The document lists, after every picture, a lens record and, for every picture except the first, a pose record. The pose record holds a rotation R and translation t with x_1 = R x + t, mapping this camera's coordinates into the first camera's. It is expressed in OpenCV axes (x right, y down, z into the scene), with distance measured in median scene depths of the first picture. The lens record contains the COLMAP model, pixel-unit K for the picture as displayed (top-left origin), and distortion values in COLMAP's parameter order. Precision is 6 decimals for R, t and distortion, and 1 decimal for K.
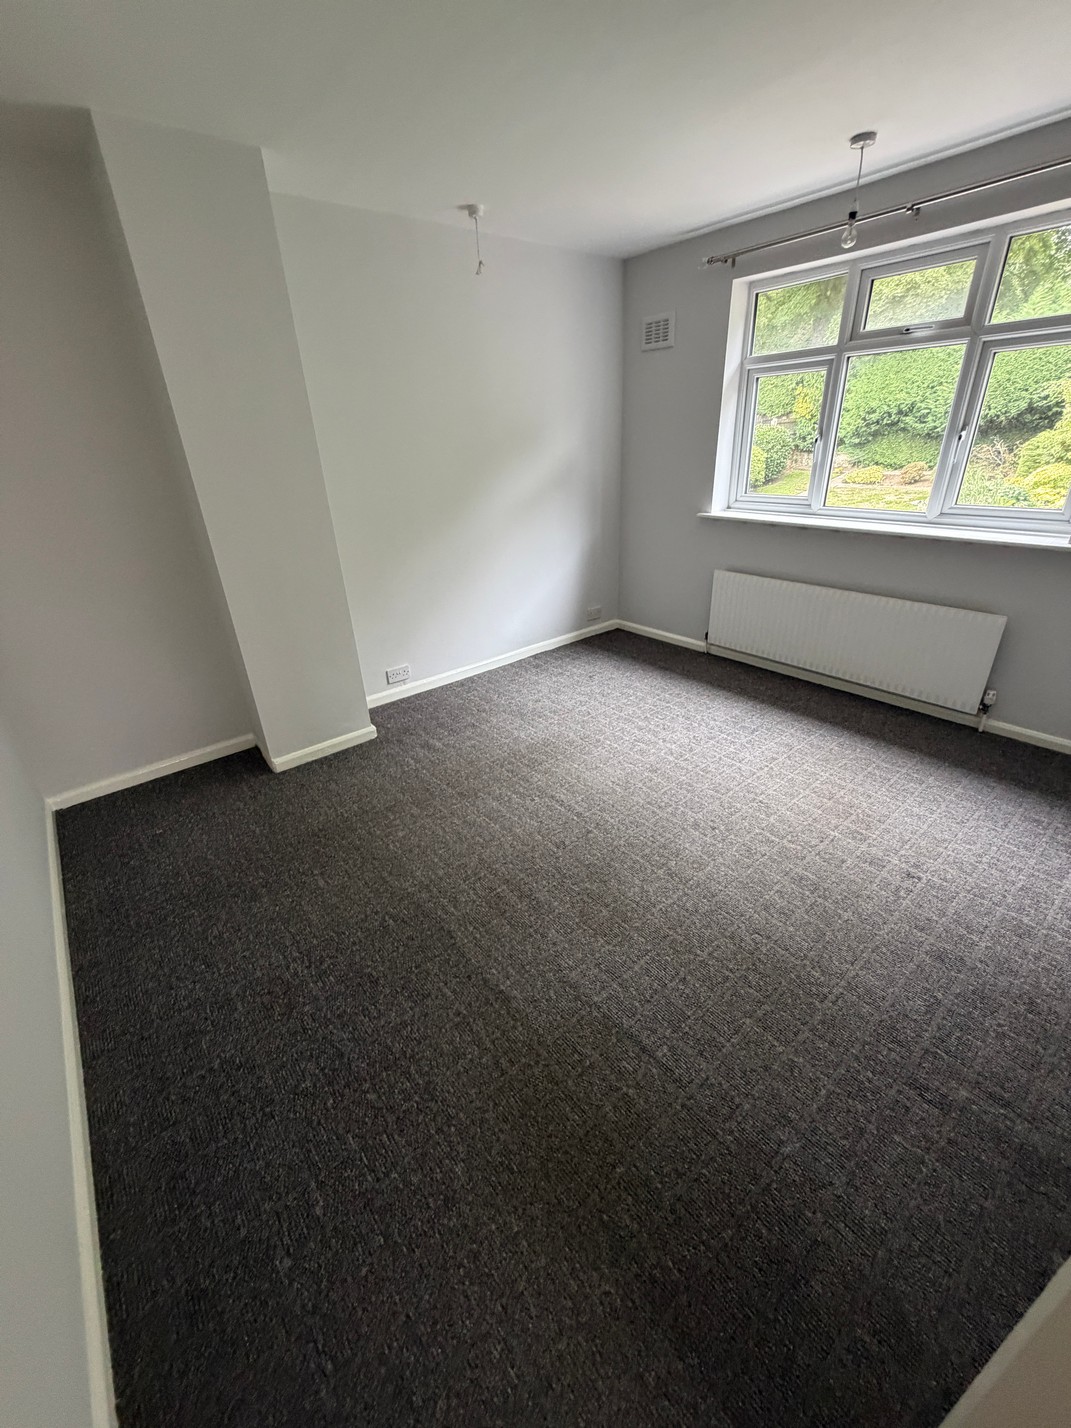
lens RADIAL K [[571.2, 0, 536.3], [0, 571.2, 708.0], [0, 0, 1]] dist [0.000961, -0.000112]
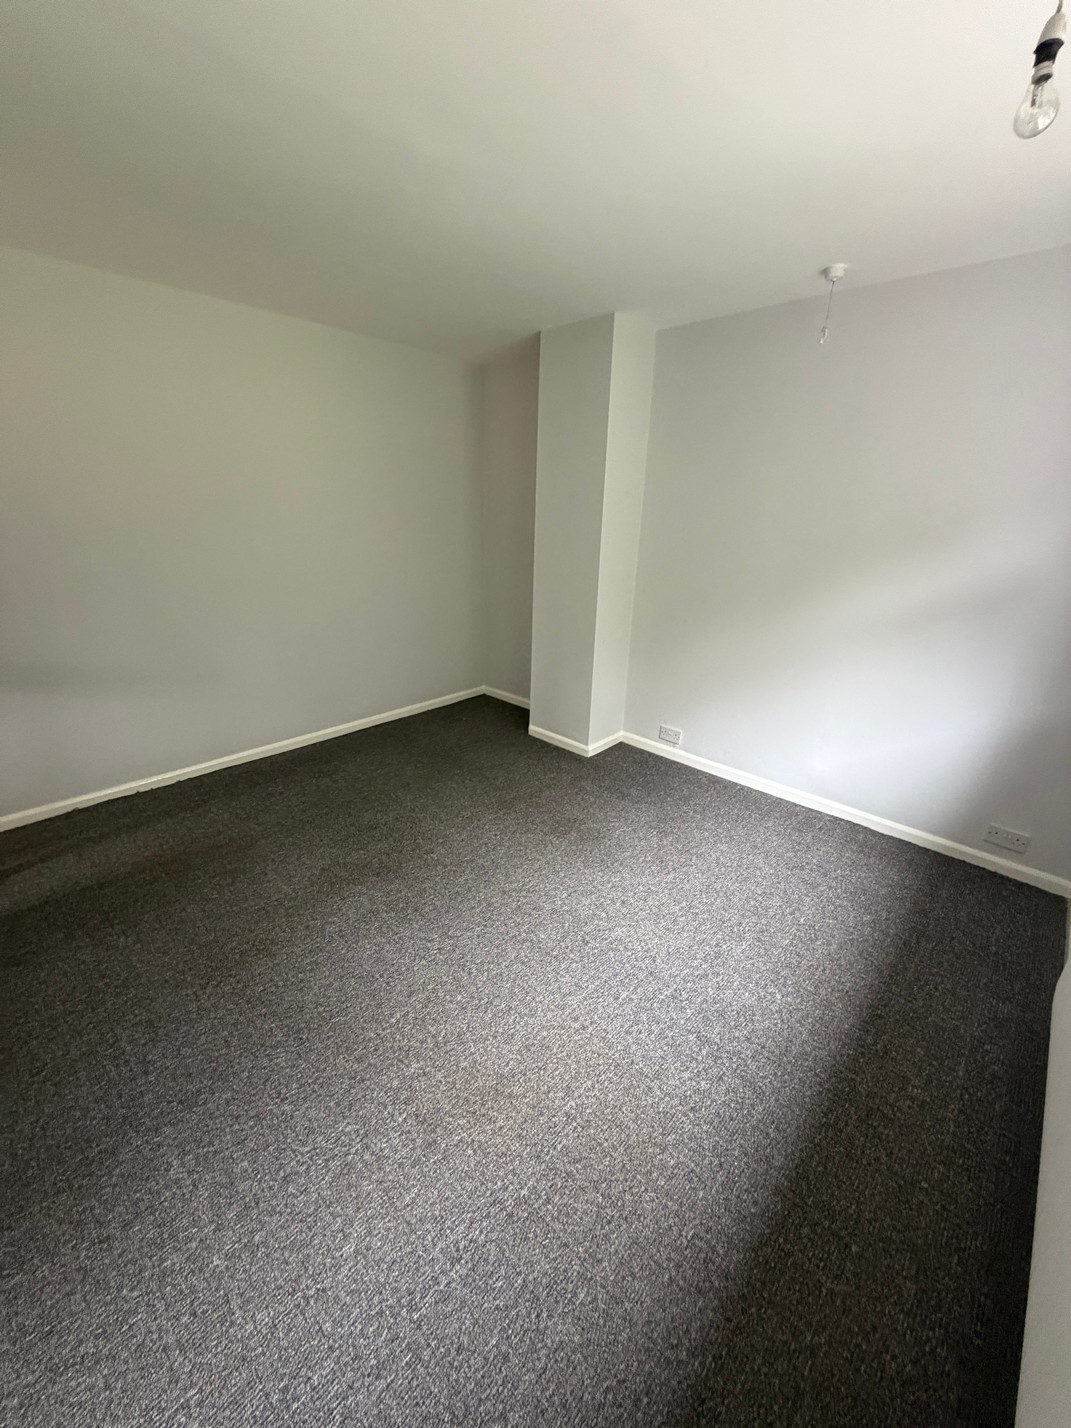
lens RADIAL K [[571.2, 0, 536.3], [0, 571.2, 708.0], [0, 0, 1]] dist [0.000961, -0.000112]
pose [[0.115283, 0.374400, -0.920073, 0.669112], [-0.457002, 0.842391, 0.285528, -0.286468], [0.881963, 0.387558, 0.268215, 0.494810]]
